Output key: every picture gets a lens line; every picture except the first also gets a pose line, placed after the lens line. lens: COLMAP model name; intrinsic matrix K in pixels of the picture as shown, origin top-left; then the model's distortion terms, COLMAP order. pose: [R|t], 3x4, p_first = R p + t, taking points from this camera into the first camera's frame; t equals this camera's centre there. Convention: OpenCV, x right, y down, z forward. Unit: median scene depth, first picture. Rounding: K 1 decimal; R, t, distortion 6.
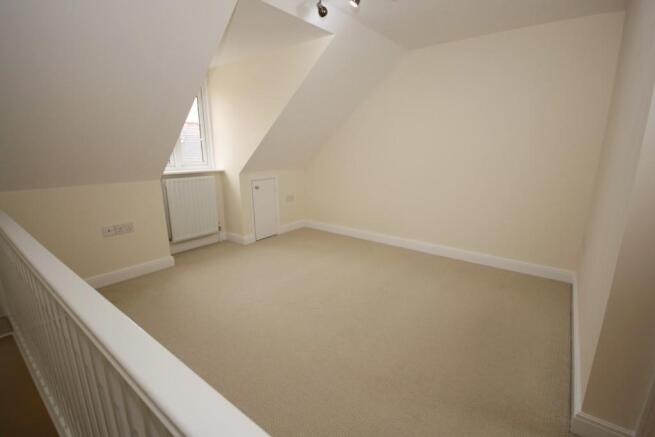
lens RADIAL K [[303.7, 0, 334.0], [0, 303.7, 221.0], [0, 0, 1]] dist [0.000696, -0.000438]
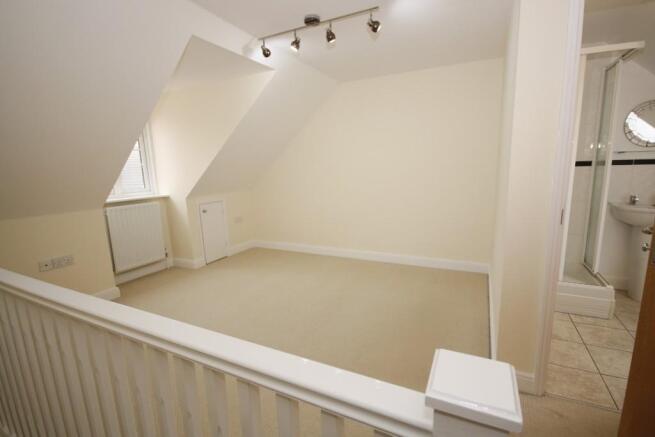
lens RADIAL K [[303.7, 0, 334.0], [0, 303.7, 221.0], [0, 0, 1]] dist [0.000696, -0.000438]
pose [[0.979959, -0.065596, 0.188090, -0.027213], [0.076765, 0.995655, -0.052716, 0.010139], [-0.183814, 0.066098, 0.980736, -0.071482]]
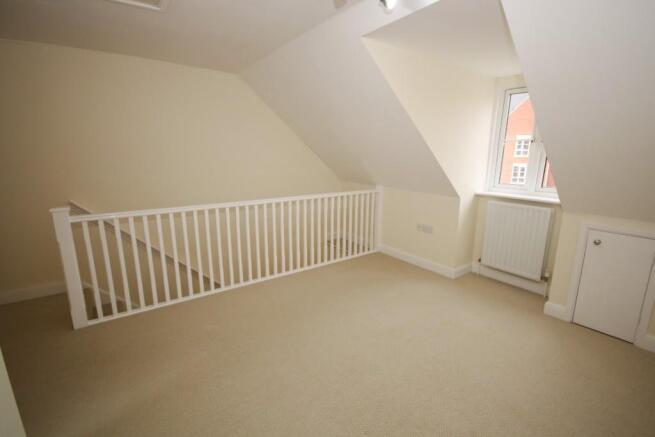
lens RADIAL K [[303.7, 0, 334.0], [0, 303.7, 221.0], [0, 0, 1]] dist [0.000696, -0.000438]
pose [[-0.276108, 0.205366, -0.938930, 0.476531], [-0.242696, 0.930350, 0.274859, -0.205171], [0.929980, 0.303765, -0.207035, 0.693730]]
